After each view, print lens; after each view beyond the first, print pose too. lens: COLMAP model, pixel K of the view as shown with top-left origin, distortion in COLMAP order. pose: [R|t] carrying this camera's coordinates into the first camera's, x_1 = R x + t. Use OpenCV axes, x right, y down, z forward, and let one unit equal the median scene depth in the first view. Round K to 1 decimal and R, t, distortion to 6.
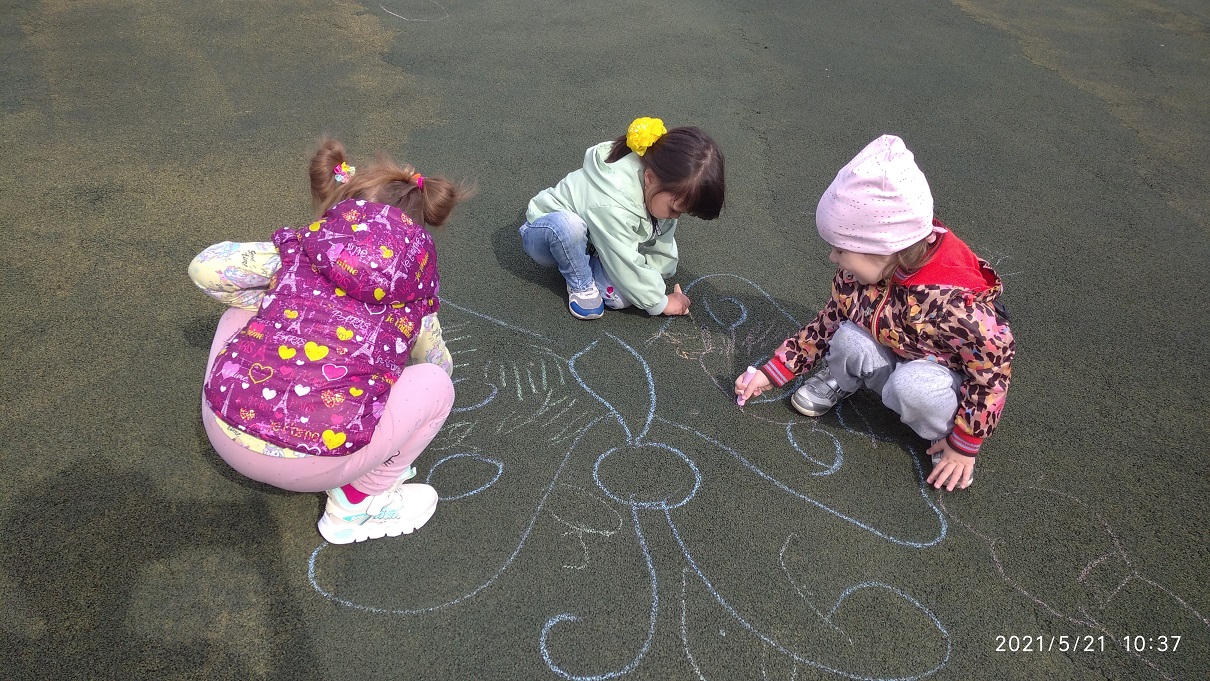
lens RADIAL K [[1185.7, 0, 605.0], [0, 1185.7, 340.5], [0, 0, 1]] dist [0.124227, -0.305193]
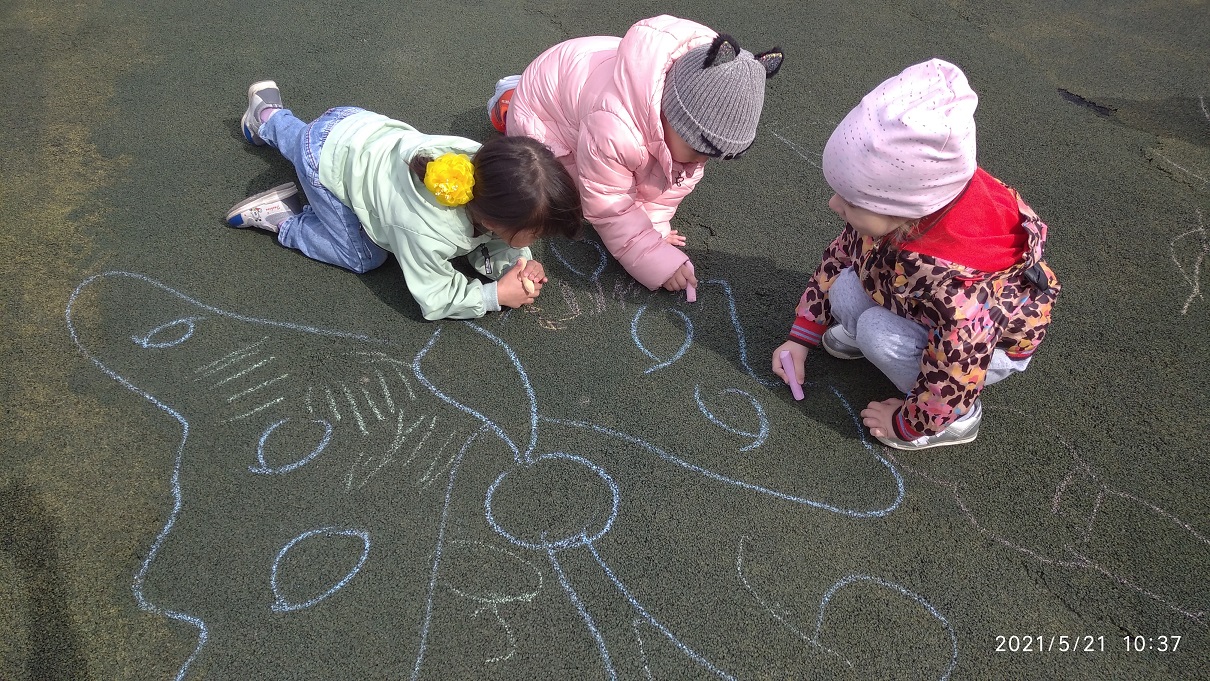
lens RADIAL K [[1185.7, 0, 605.0], [0, 1185.7, 340.5], [0, 0, 1]] dist [0.124227, -0.305193]
pose [[0.959549, -0.186115, 0.211253, -0.076625], [0.159625, 0.977719, 0.136330, -0.090681], [-0.231919, -0.097094, 0.967877, 0.242373]]
